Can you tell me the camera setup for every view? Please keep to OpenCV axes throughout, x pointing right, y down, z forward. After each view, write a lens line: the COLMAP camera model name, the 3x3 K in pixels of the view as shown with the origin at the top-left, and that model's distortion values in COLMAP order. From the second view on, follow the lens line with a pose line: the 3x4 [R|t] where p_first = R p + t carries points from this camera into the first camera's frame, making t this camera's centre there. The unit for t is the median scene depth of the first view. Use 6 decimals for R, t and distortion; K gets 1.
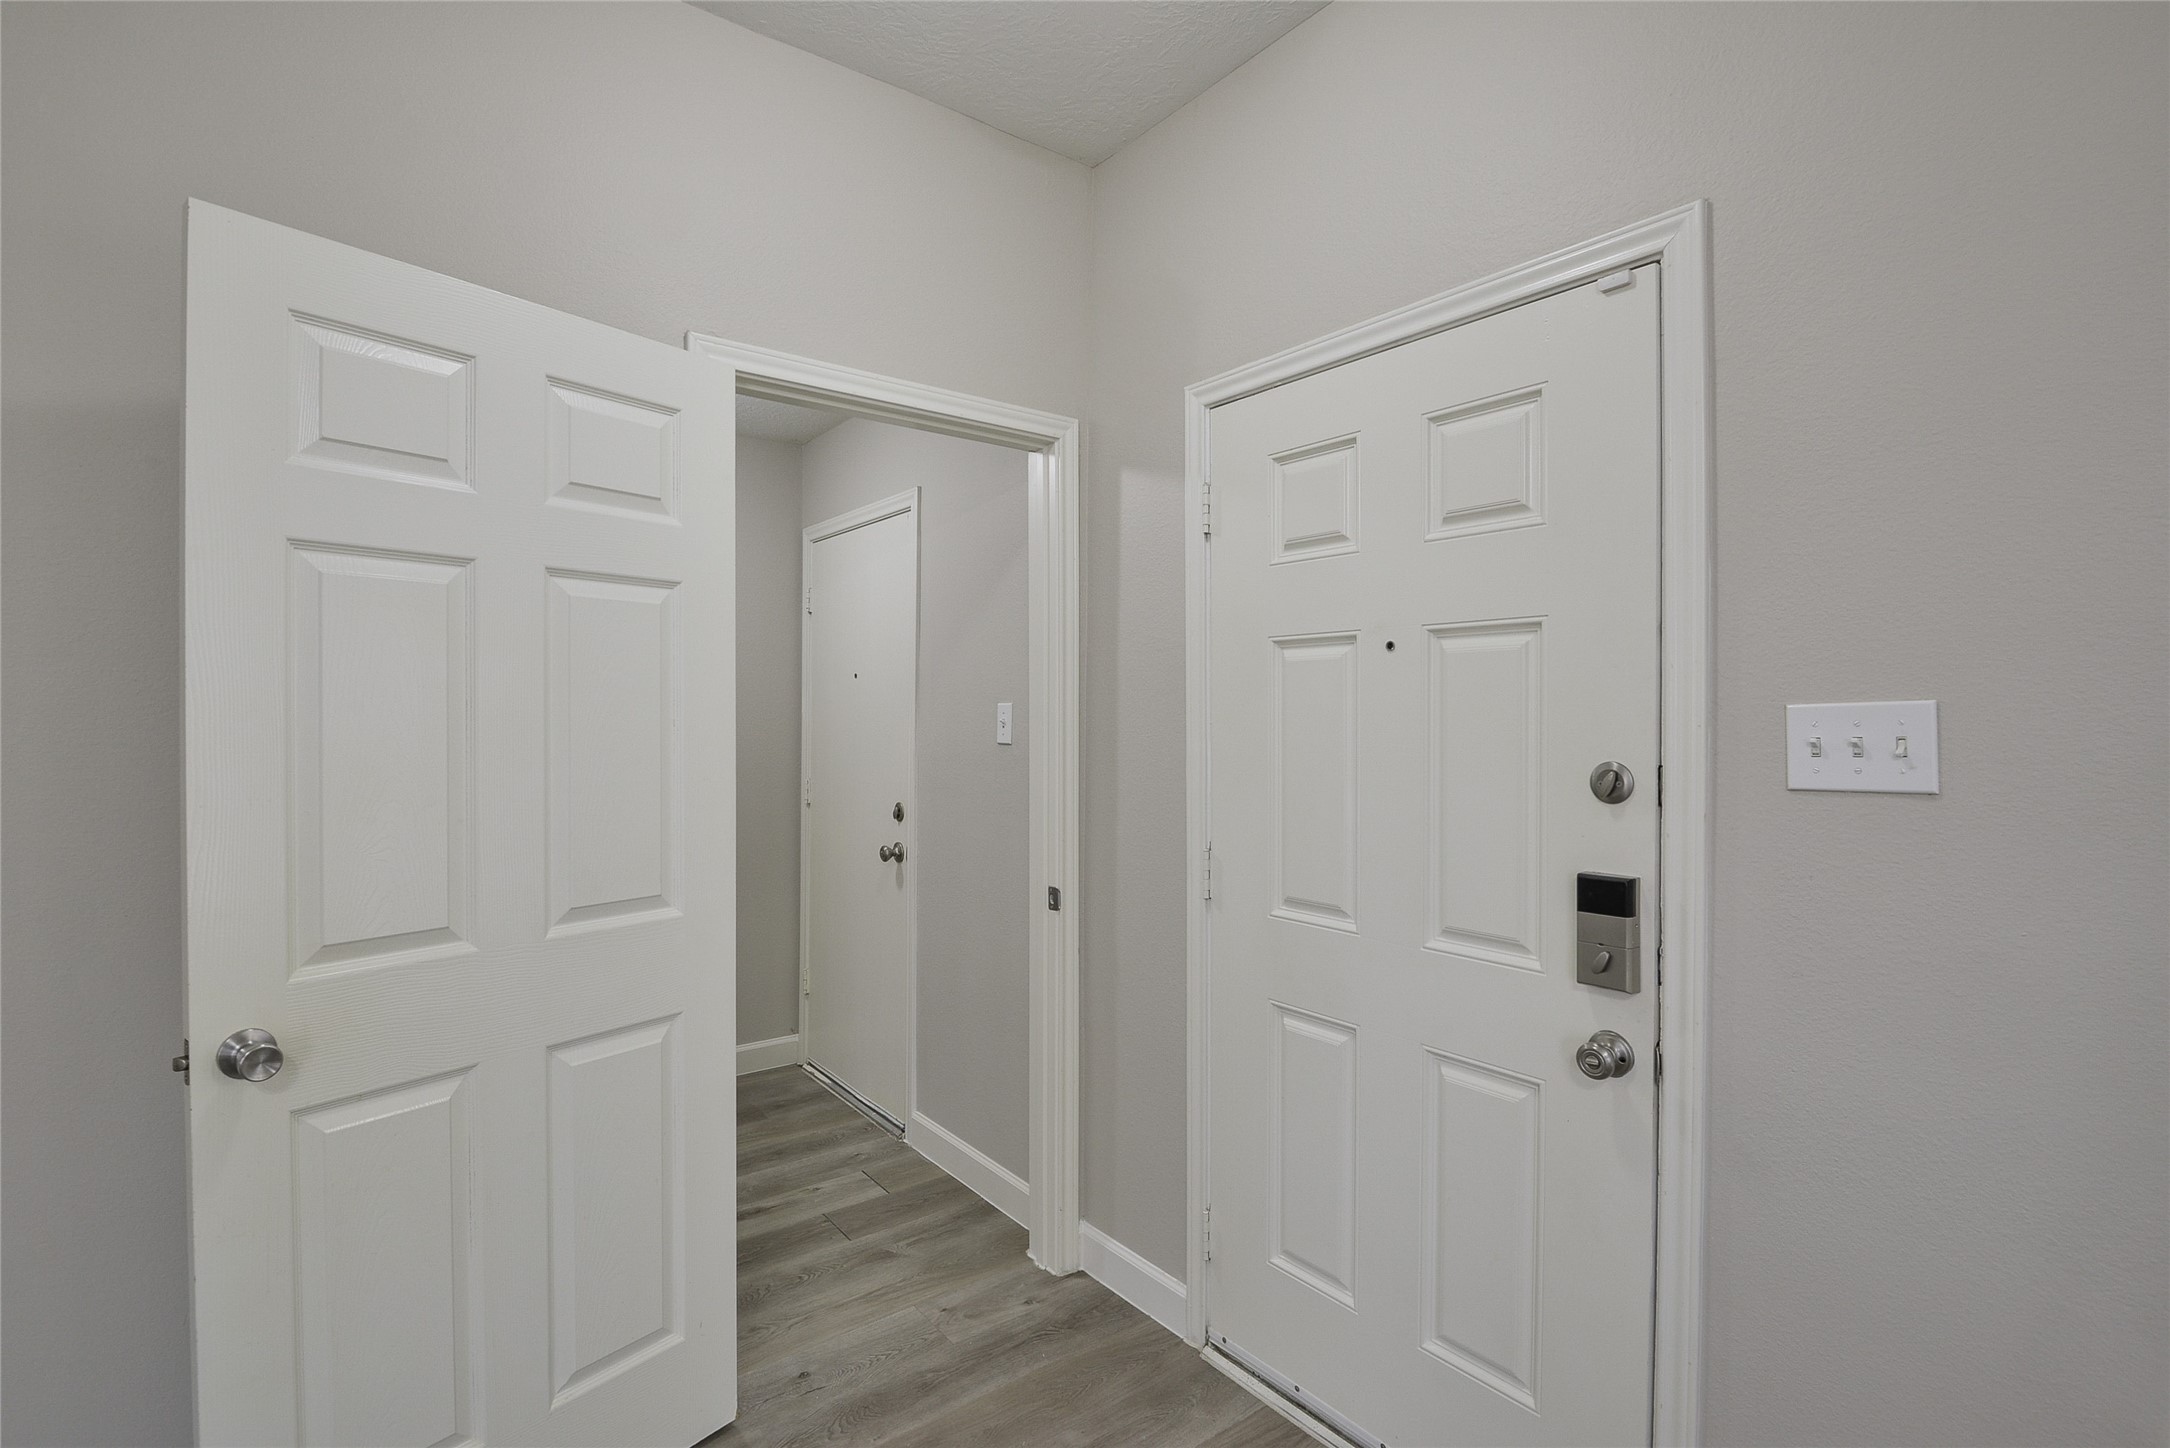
lens RADIAL K [[1016.5, 0, 1074.9], [0, 1016.5, 717.6], [0, 0, 1]] dist [-0.015741, 0.000014]
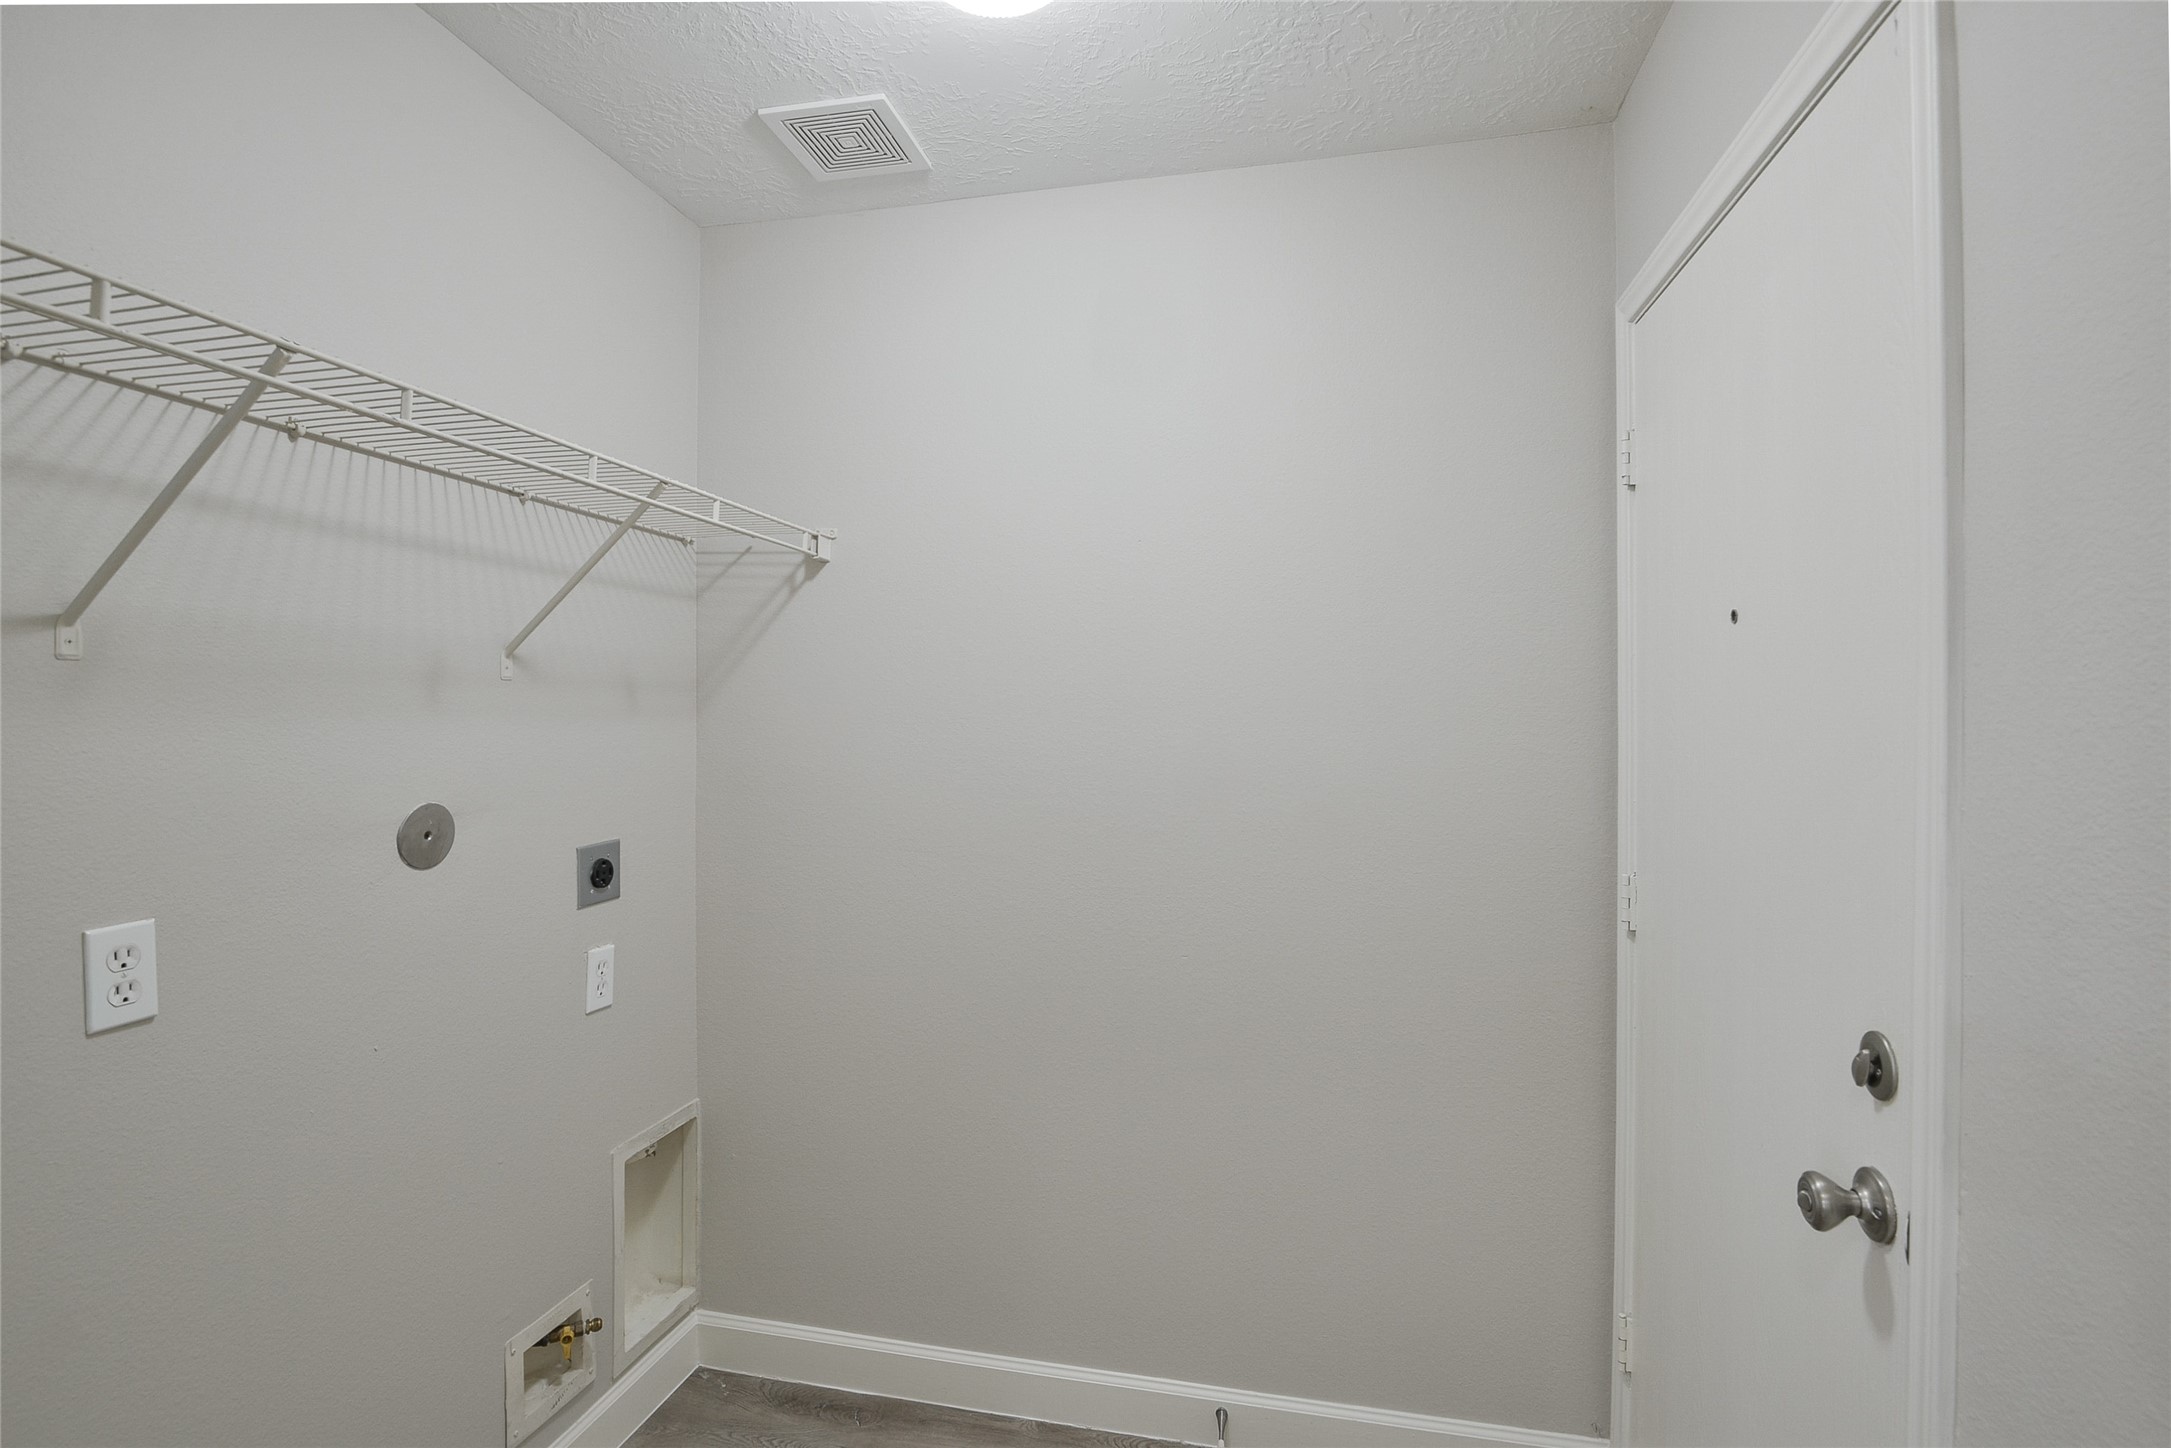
lens RADIAL K [[1016.9, 0, 1075.4], [0, 1016.9, 717.6], [0, 0, 1]] dist [-0.015741, 0.000014]
pose [[0.639709, -0.010907, -0.768540, -0.084160], [0.004780, 0.999936, -0.010212, -0.002287], [0.768603, 0.002859, 0.639720, 0.547612]]
